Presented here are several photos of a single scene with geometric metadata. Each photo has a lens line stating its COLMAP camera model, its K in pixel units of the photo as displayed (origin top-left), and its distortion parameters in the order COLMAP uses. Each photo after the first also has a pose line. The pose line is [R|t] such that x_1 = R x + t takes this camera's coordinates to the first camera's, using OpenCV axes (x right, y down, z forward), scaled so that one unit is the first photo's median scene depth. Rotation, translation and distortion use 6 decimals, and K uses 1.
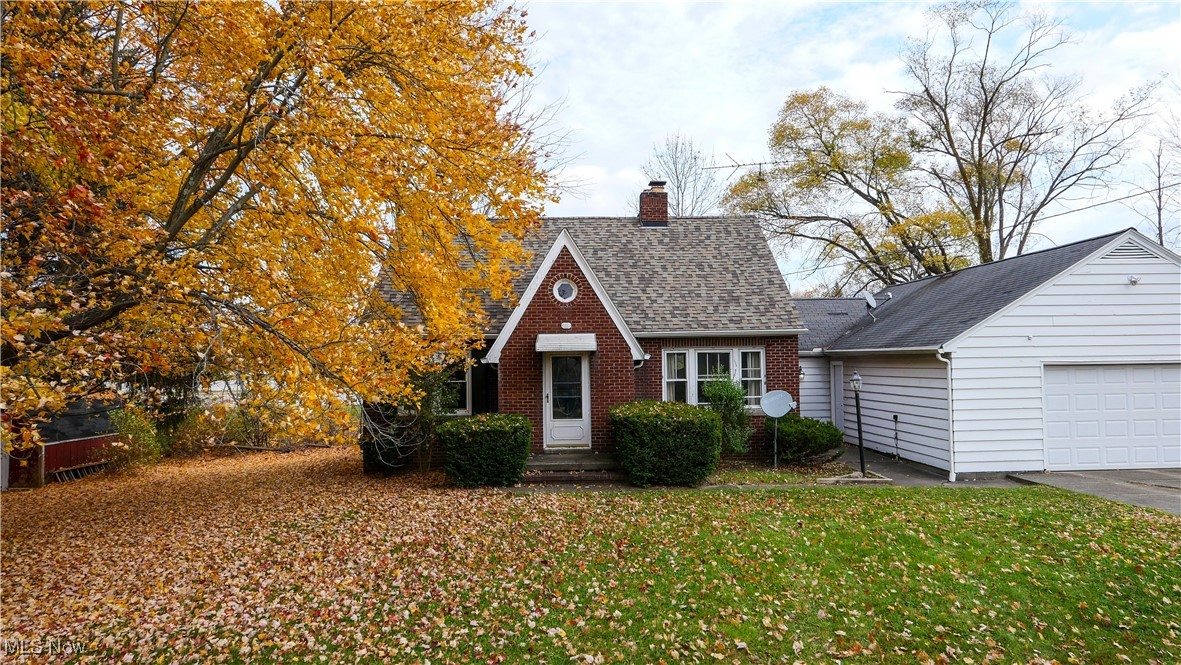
lens RADIAL K [[798.3, 0, 590.5], [0, 798.3, 332.5], [0, 0, 1]] dist [-0.064008, -0.000541]
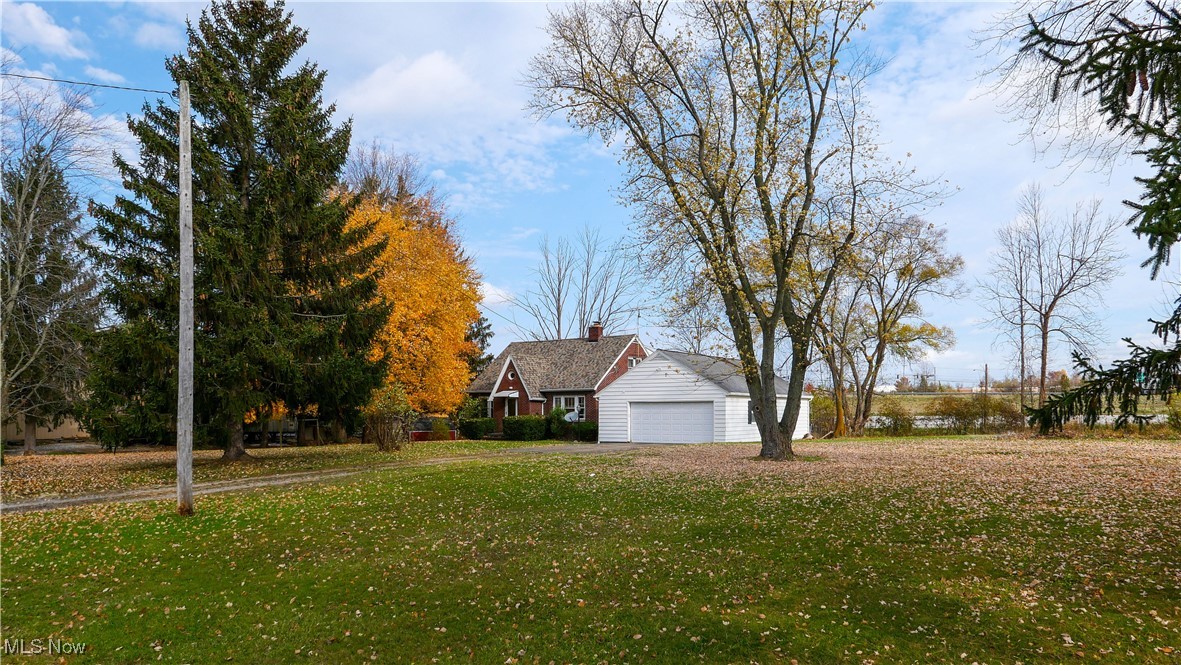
lens RADIAL K [[798.3, 0, 590.5], [0, 798.3, 332.5], [0, 0, 1]] dist [-0.064008, -0.000541]
pose [[0.815721, -0.046718, -0.576555, 1.851656], [0.014864, 0.998097, -0.059845, -0.031339], [0.578254, 0.040246, 0.814864, -1.165163]]
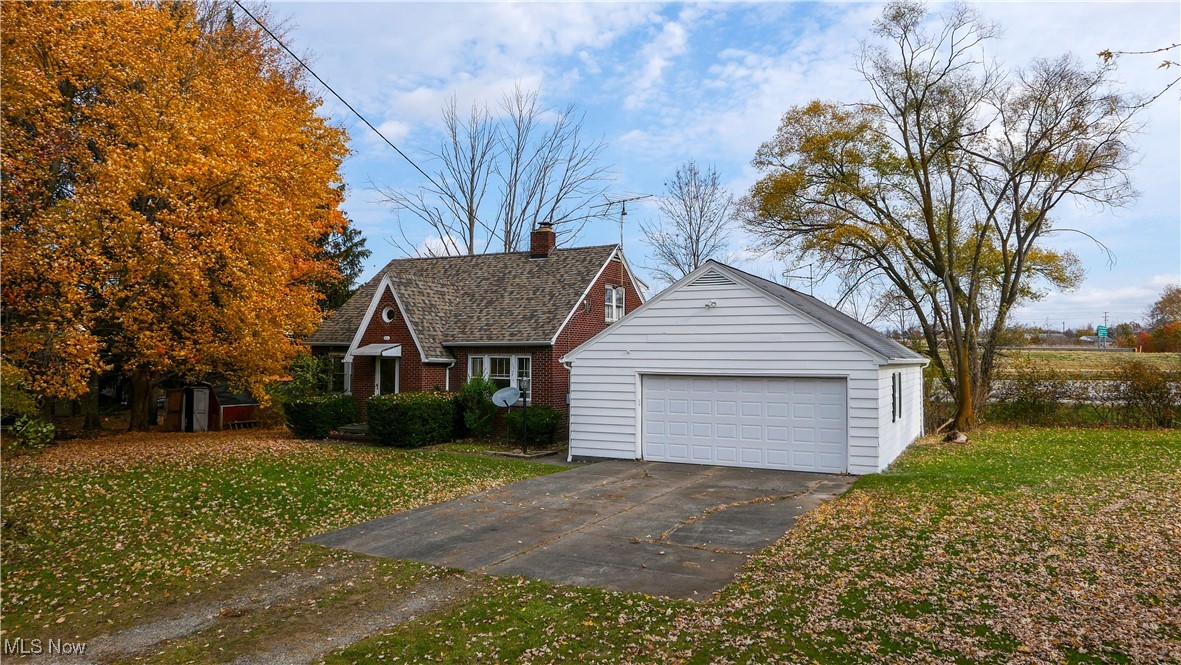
lens RADIAL K [[798.3, 0, 590.5], [0, 798.3, 332.5], [0, 0, 1]] dist [-0.064008, -0.000541]
pose [[0.882876, 0.003544, -0.469593, 1.000457], [0.000536, 0.999963, 0.008554, -0.031730], [0.469606, -0.007804, 0.882842, -0.131379]]
